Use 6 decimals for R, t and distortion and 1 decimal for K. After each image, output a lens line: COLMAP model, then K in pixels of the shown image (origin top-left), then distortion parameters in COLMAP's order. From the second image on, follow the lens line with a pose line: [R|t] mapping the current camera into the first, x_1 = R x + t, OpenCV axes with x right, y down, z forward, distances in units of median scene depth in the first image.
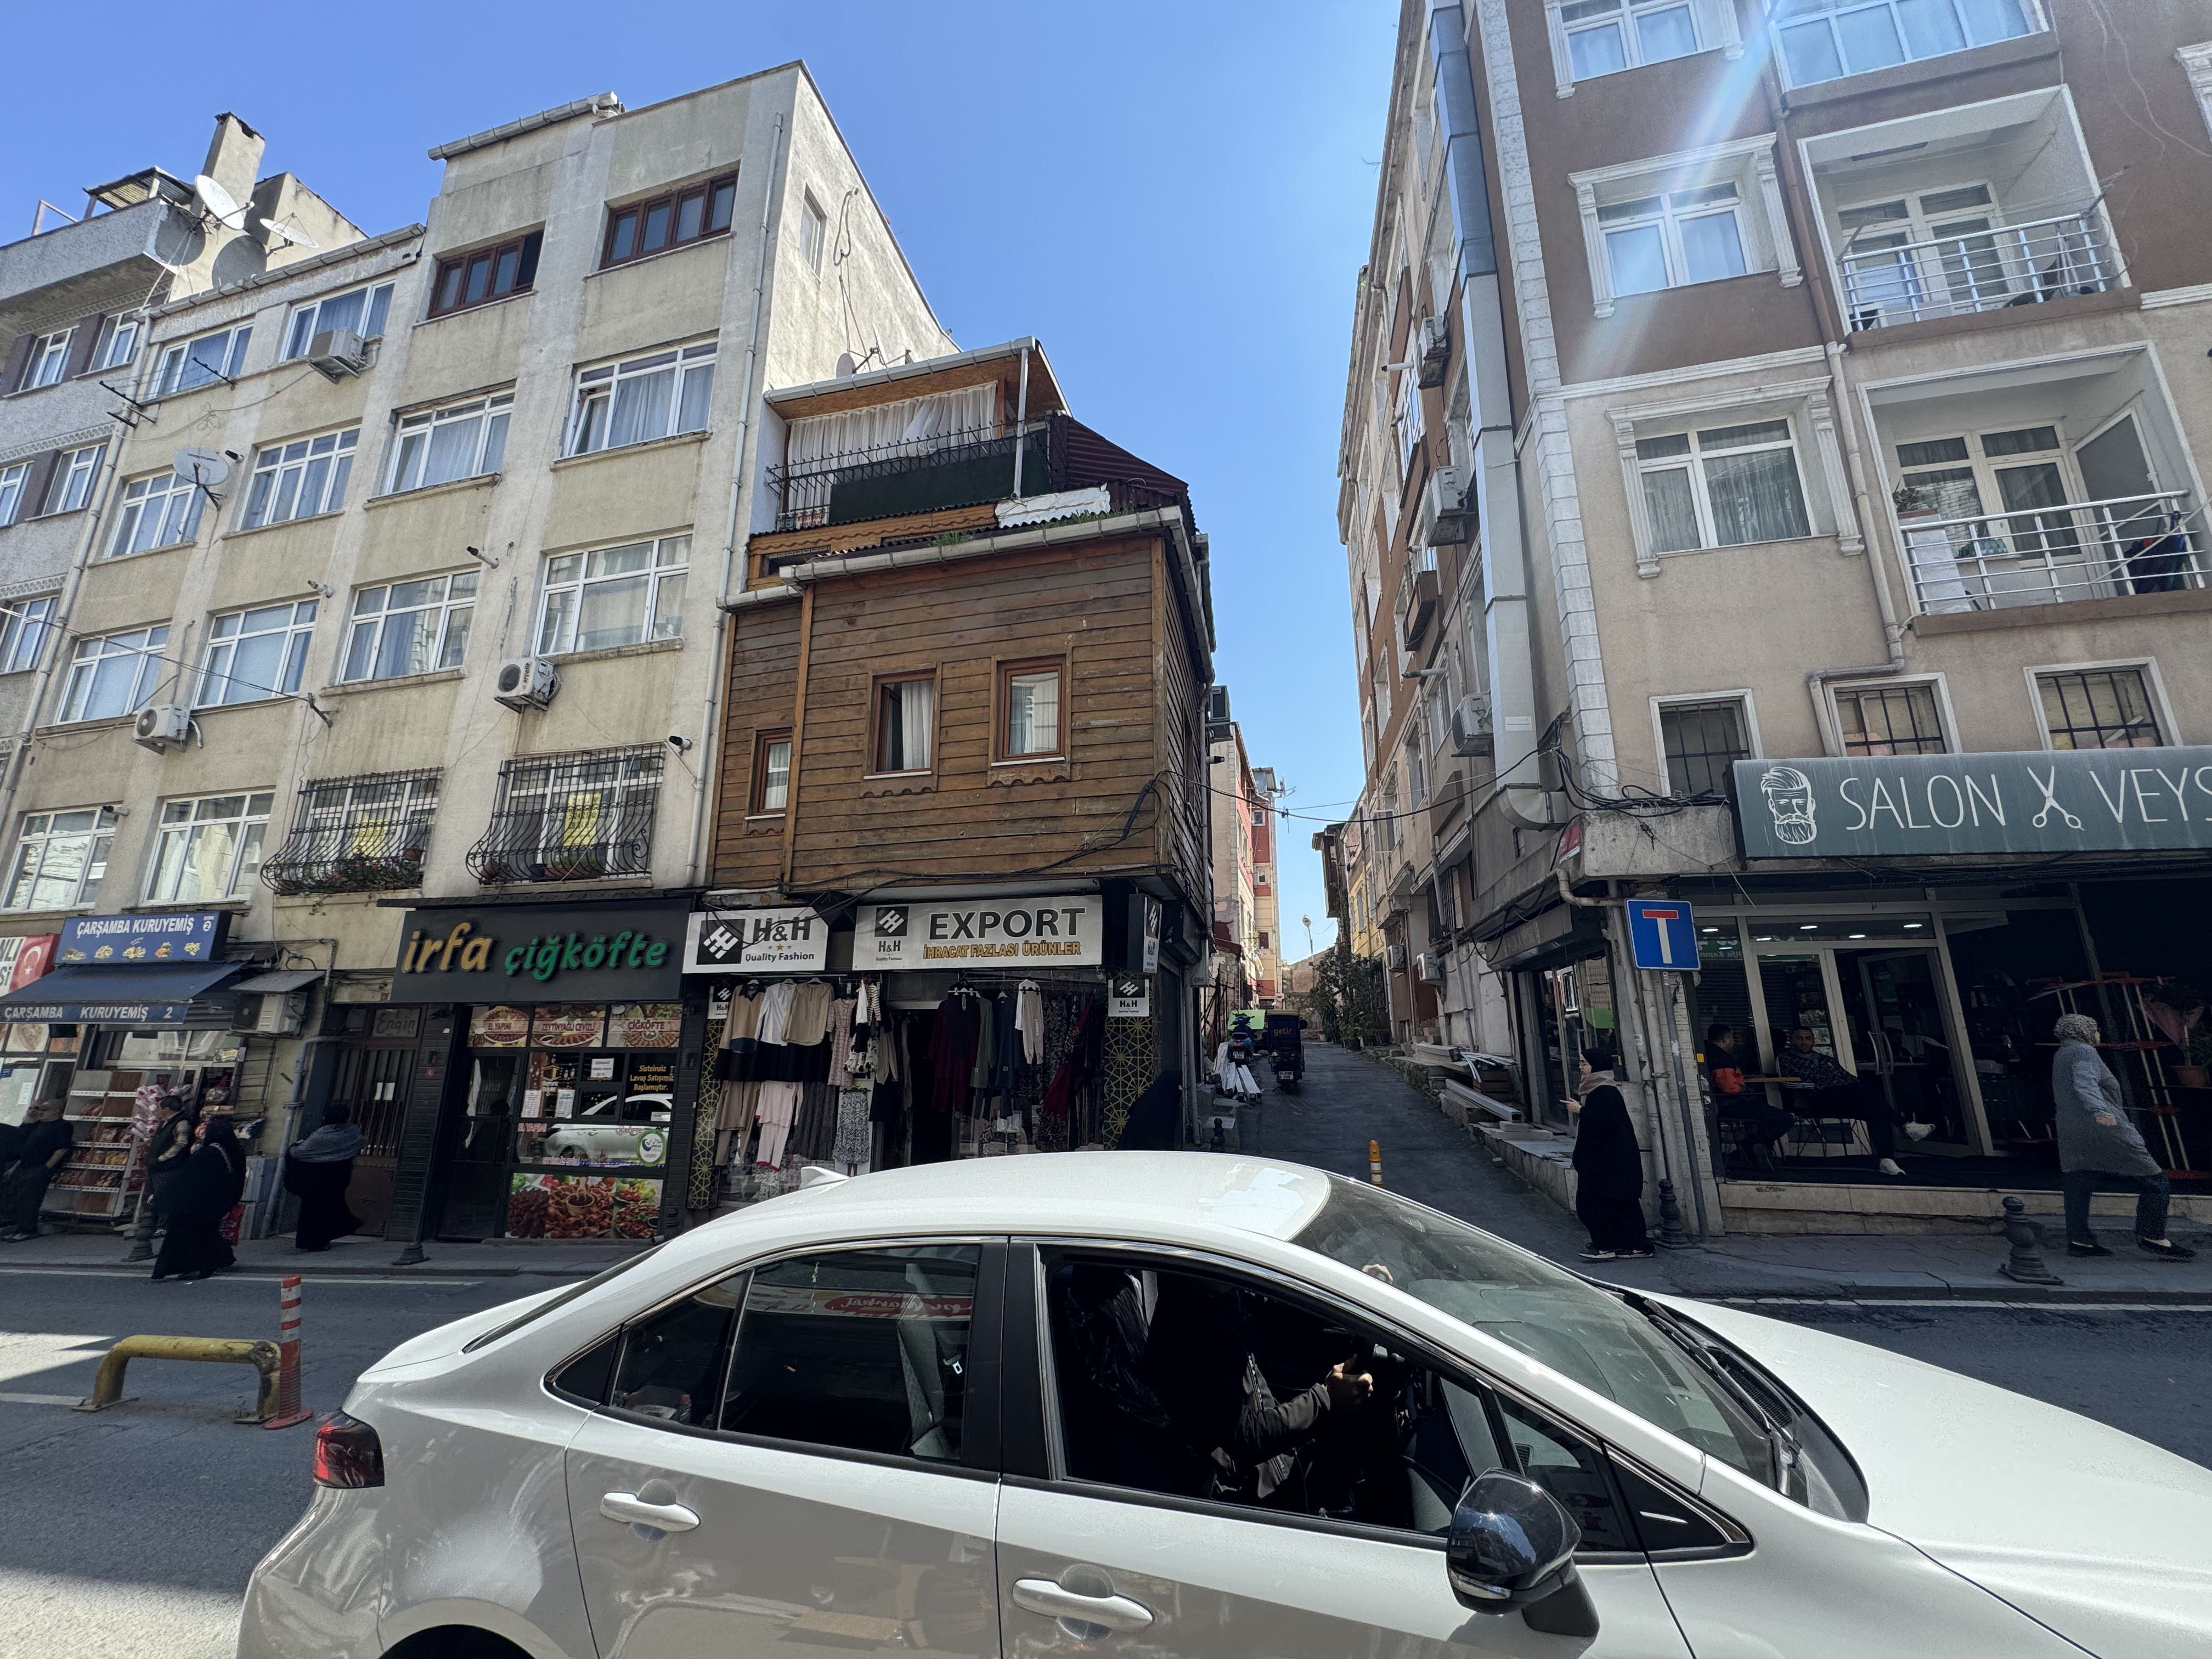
lens RADIAL K [[887.7, 0, 1118.9], [0, 887.7, 823.5], [0, 0, 1]] dist [-0.002040, -0.000589]
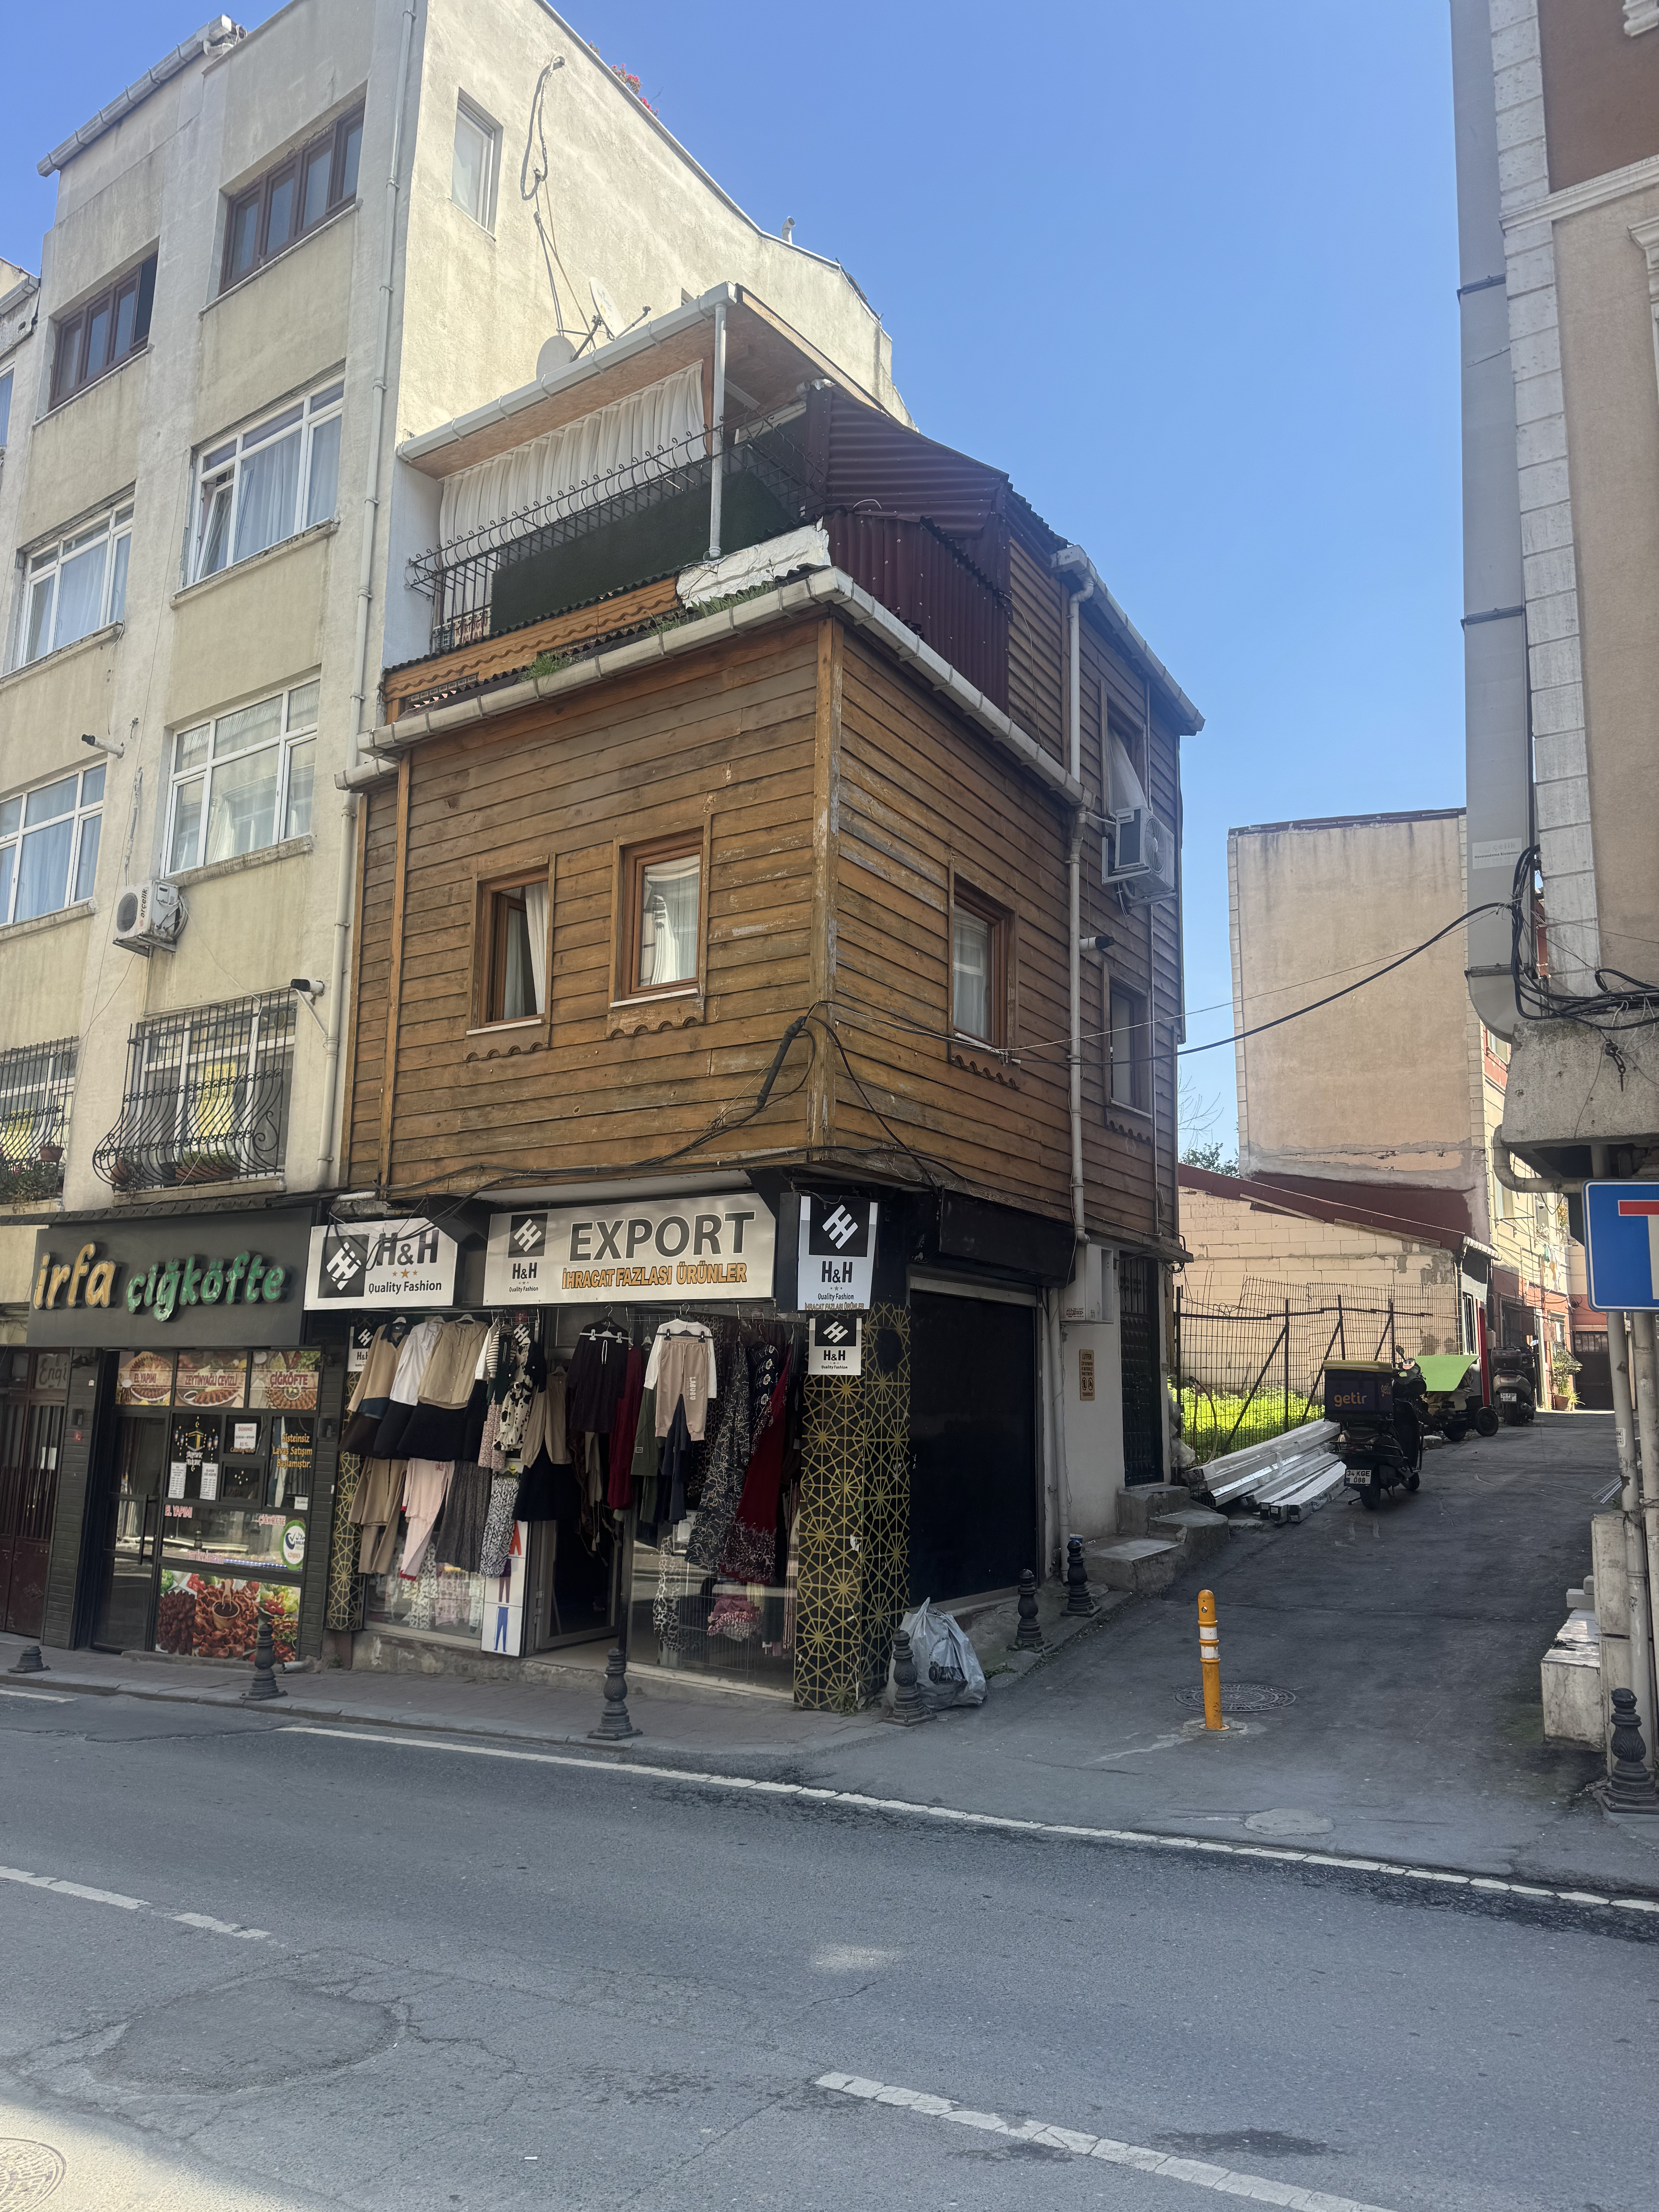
lens RADIAL K [[1575.6, 0, 835.4], [0, 1575.6, 1095.6], [0, 0, 1]] dist [0.063829, -0.066700]
pose [[0.934935, -0.050665, -0.351183, 0.358696], [0.070838, 0.996480, 0.044827, -0.032239], [0.347675, -0.066787, 0.935233, -0.054604]]
